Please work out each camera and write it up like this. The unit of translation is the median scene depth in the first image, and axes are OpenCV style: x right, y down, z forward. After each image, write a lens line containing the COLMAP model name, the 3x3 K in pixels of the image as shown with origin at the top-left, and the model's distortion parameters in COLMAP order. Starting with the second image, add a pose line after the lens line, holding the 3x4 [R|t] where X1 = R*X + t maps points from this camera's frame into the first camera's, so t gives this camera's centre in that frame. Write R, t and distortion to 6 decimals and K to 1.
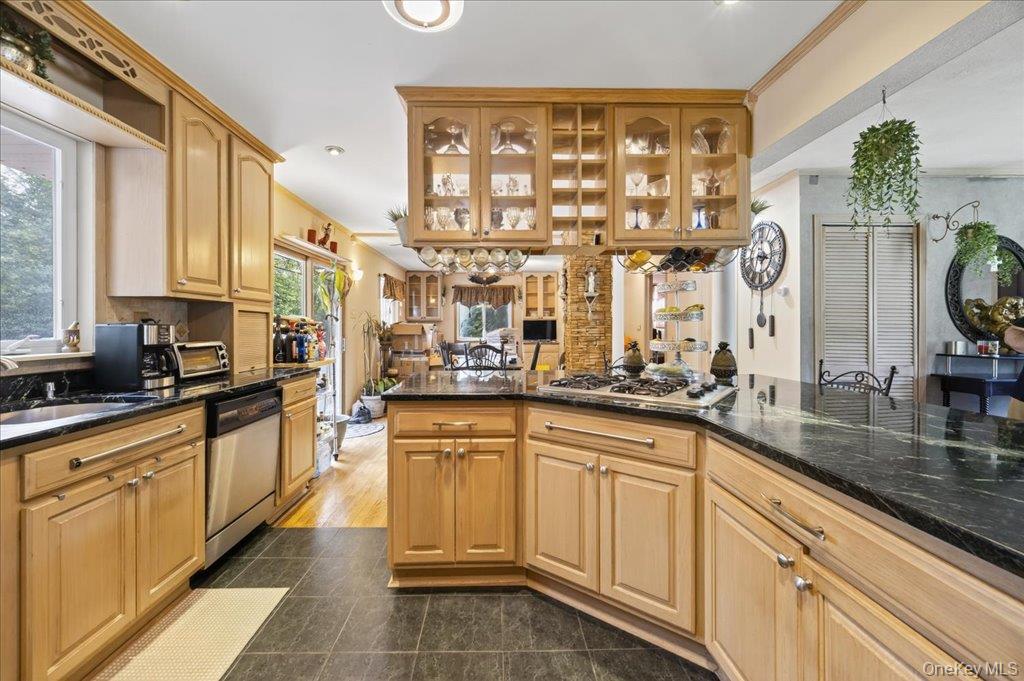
lens RADIAL K [[406.6, 0, 507.1], [0, 406.6, 331.4], [0, 0, 1]] dist [0.001444, -0.001411]
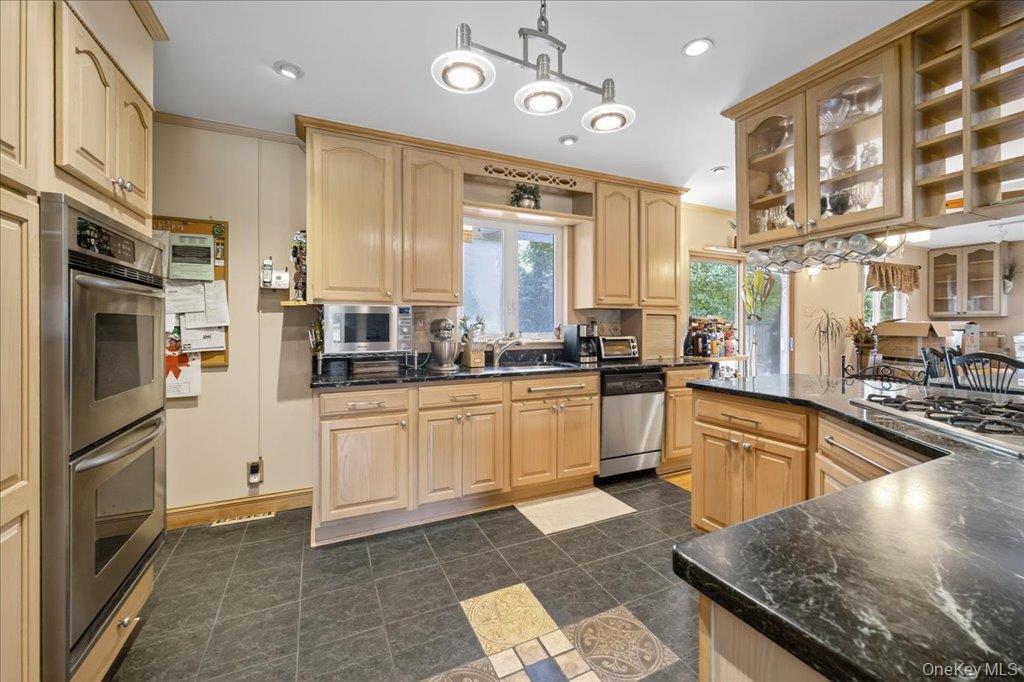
lens RADIAL K [[406.6, 0, 505.1], [0, 406.6, 332.5], [0, 0, 1]] dist [0.001444, -0.001411]
pose [[0.405736, 0.016511, -0.913841, 0.508560], [-0.008872, 0.999861, 0.014126, -0.006128], [0.913947, 0.002376, 0.405826, 0.000674]]
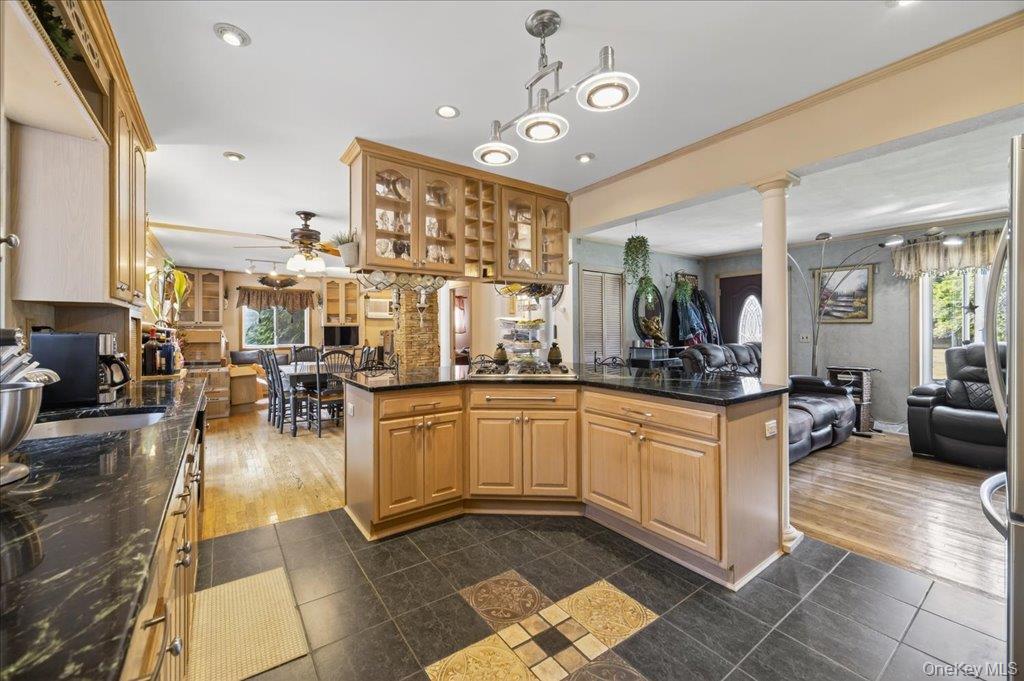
lens RADIAL K [[406.6, 0, 503.3], [0, 406.6, 336.2], [0, 0, 1]] dist [0.001444, -0.001411]
pose [[0.829259, -0.008629, 0.558798, -0.581248], [0.009098, 0.999957, 0.001940, -0.003545], [-0.558790, 0.003475, 0.829302, -0.249280]]
